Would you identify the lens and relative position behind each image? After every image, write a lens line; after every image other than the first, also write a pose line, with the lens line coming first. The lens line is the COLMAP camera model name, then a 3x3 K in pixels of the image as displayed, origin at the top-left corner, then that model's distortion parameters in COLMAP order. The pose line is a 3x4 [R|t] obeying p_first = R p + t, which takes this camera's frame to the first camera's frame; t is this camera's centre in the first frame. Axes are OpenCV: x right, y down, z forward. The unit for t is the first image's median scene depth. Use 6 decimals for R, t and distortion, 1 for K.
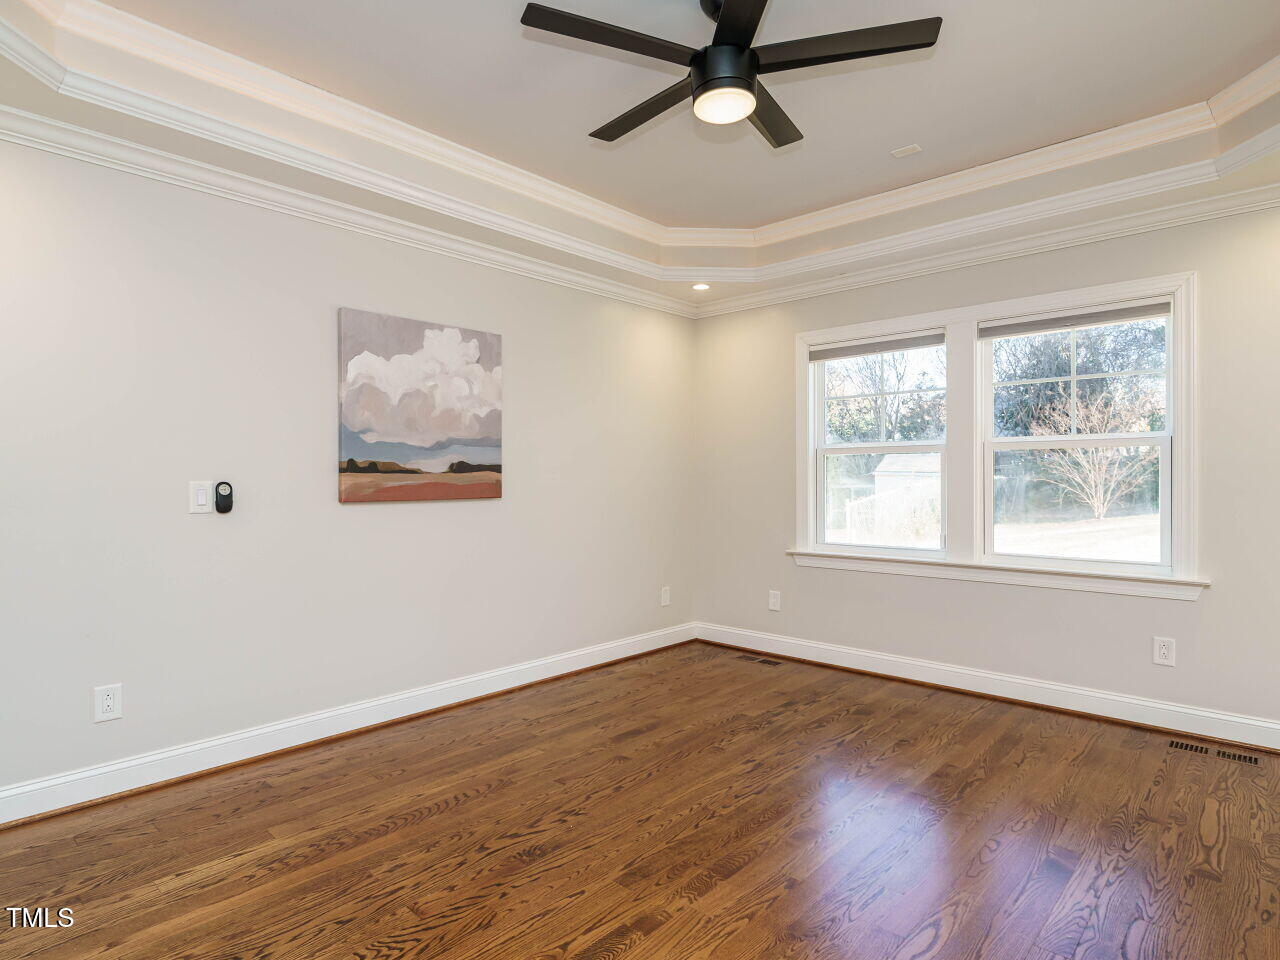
lens RADIAL K [[721.7, 0, 636.1], [0, 721.7, 482.1], [0, 0, 1]] dist [-0.003834, -0.000742]
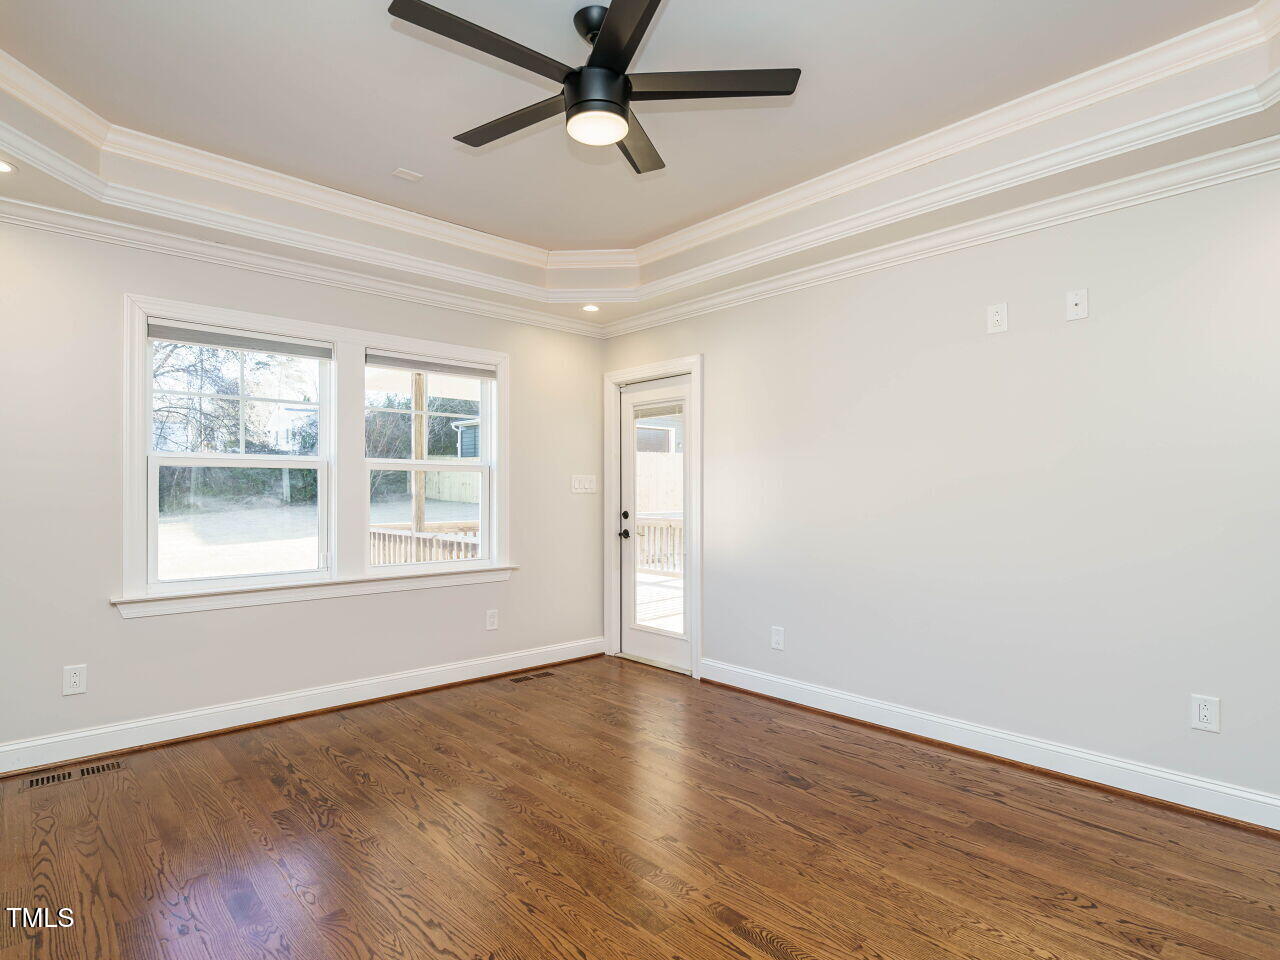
lens RADIAL K [[698.9, 0, 646.3], [0, 698.9, 482.5], [0, 0, 1]] dist [-0.004746, 0.000700]
pose [[0.062543, 0.016284, 0.997909, -0.585453], [0.003739, 0.999856, -0.016550, -0.006984], [-0.998035, 0.004766, 0.062473, 0.598540]]
